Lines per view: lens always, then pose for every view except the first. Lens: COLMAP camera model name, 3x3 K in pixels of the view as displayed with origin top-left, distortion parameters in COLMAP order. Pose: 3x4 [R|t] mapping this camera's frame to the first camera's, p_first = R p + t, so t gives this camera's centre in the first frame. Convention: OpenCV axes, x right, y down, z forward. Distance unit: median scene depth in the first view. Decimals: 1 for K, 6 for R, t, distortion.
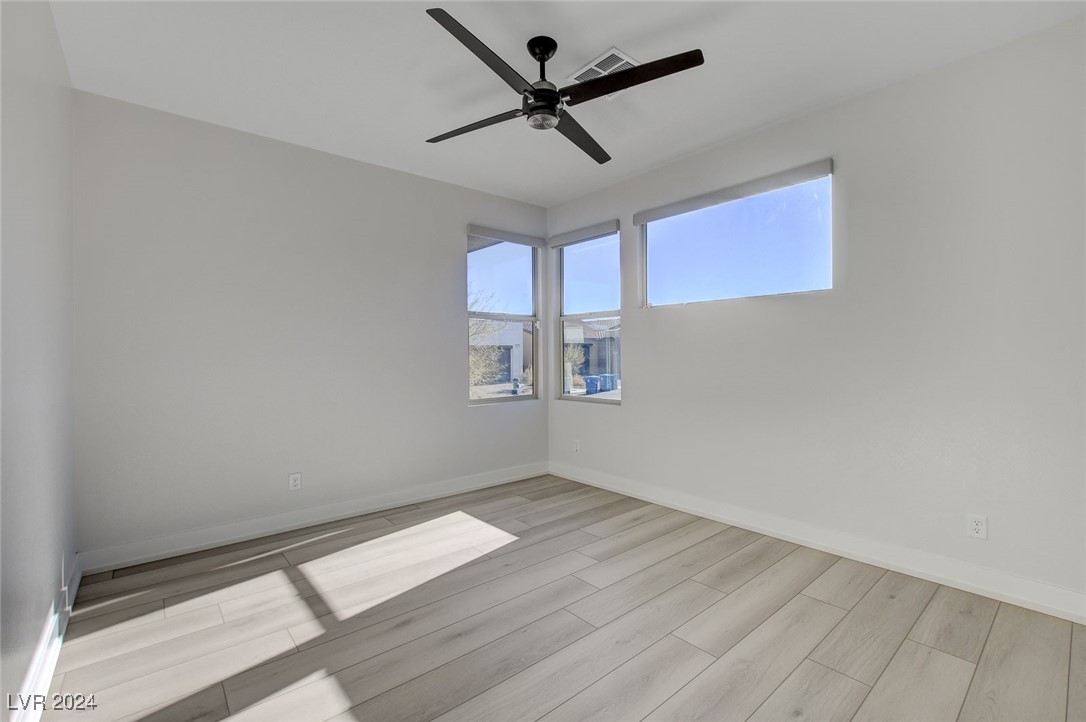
lens RADIAL K [[474.4, 0, 543.0], [0, 474.4, 361.0], [0, 0, 1]] dist [0.001237, 0.000132]
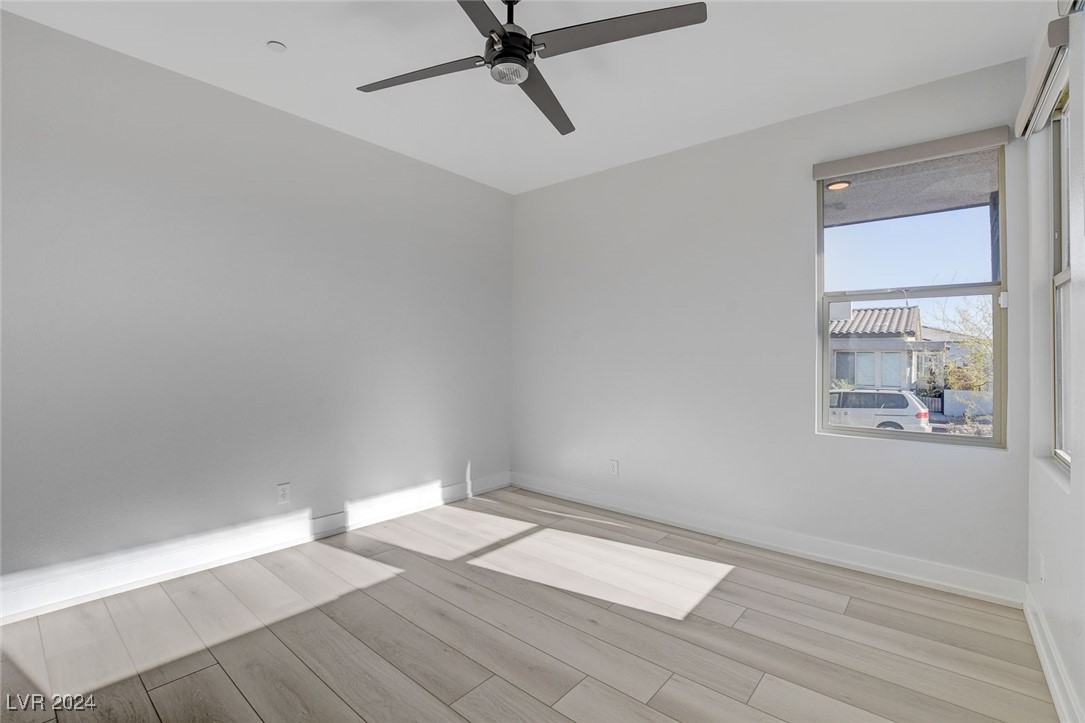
lens RADIAL K [[483.0, 0, 540.8], [0, 483.0, 347.5], [0, 0, 1]] dist [-0.011313, 0.000427]
pose [[0.162158, -0.010523, -0.986709, 0.607666], [-0.019617, 0.999711, -0.013885, -0.013444], [0.986570, 0.021608, 0.161905, 0.660681]]
